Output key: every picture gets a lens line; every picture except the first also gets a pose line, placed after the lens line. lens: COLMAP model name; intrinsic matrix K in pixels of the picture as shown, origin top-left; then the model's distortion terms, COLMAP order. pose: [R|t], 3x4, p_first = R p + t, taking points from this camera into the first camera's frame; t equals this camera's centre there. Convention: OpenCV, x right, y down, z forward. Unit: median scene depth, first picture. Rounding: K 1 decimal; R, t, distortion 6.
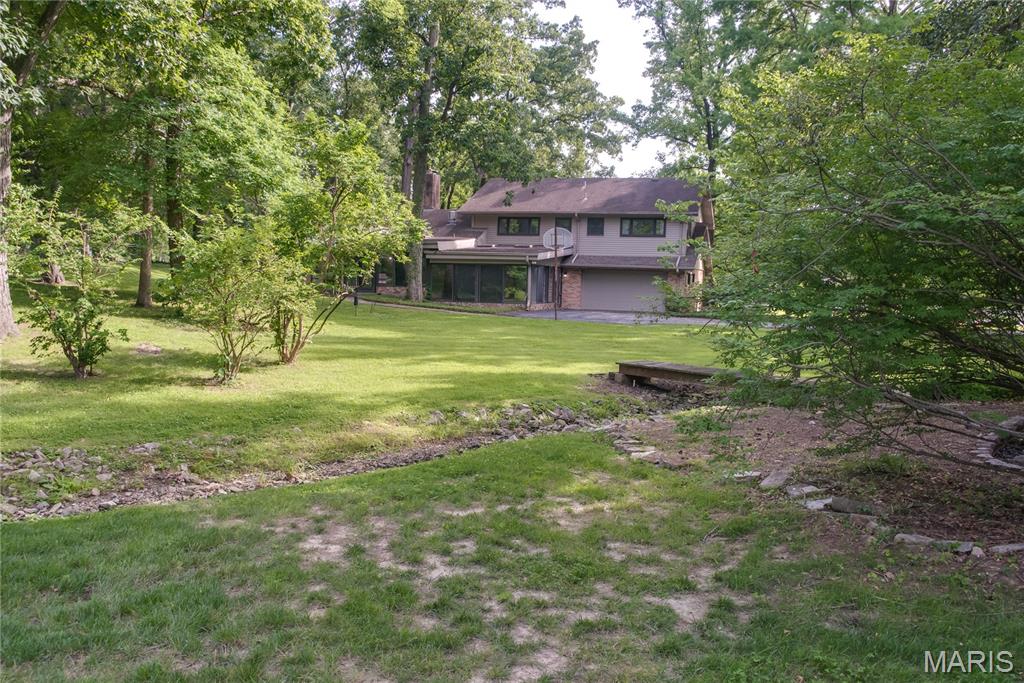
lens RADIAL K [[821.5, 0, 512.0], [0, 821.5, 341.5], [0, 0, 1]] dist [-0.054378, 0.001469]
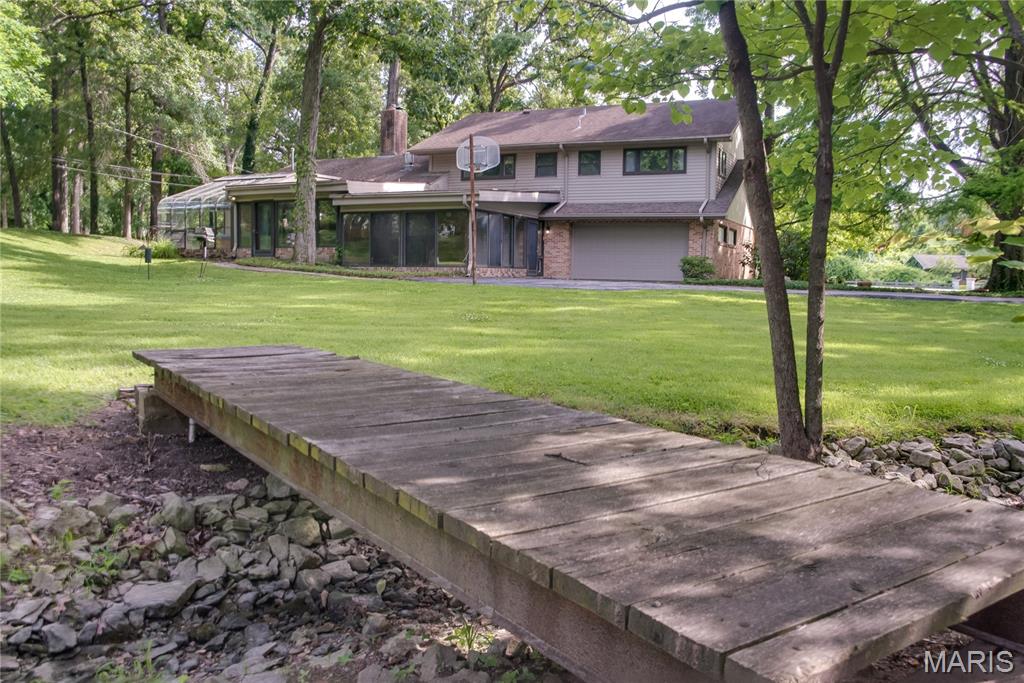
lens RADIAL K [[803.6, 0, 512.0], [0, 803.6, 341.5], [0, 0, 1]] dist [-0.070093, 0.001723]
pose [[0.993247, -0.003993, -0.115954, 0.117128], [0.005161, 0.999939, 0.009768, 0.009340], [0.115908, -0.010300, 0.993207, 0.299954]]
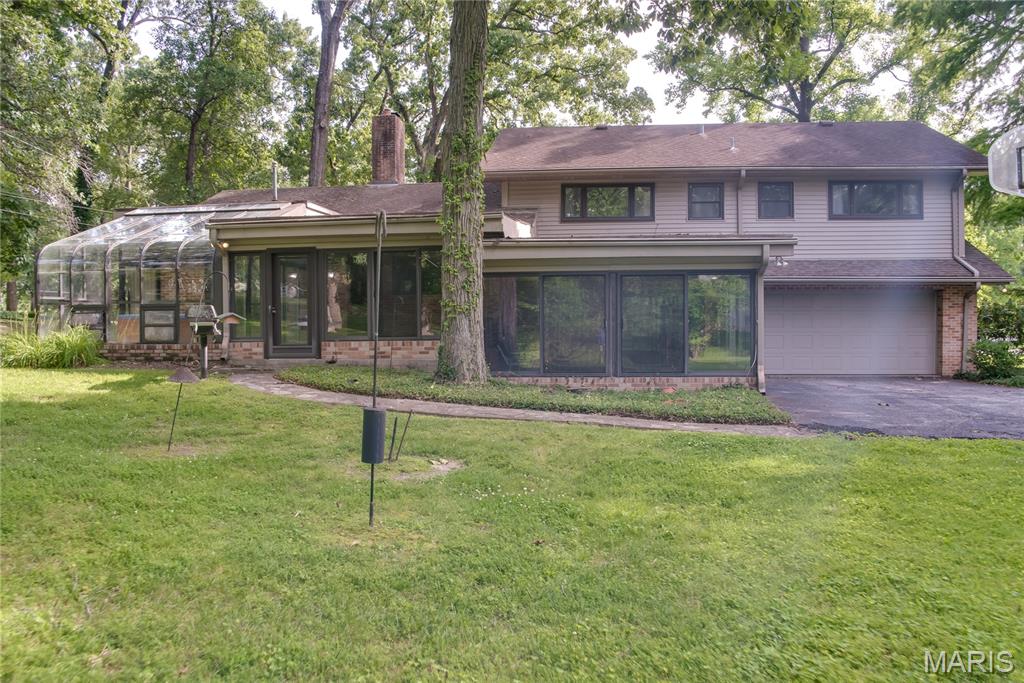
lens RADIAL K [[803.6, 0, 512.0], [0, 803.6, 341.5], [0, 0, 1]] dist [-0.070093, 0.001723]
pose [[0.983035, -0.034417, 0.180158, -0.136834], [0.044126, 0.997766, -0.050161, -0.042318], [-0.178029, 0.057260, 0.982358, 0.588599]]
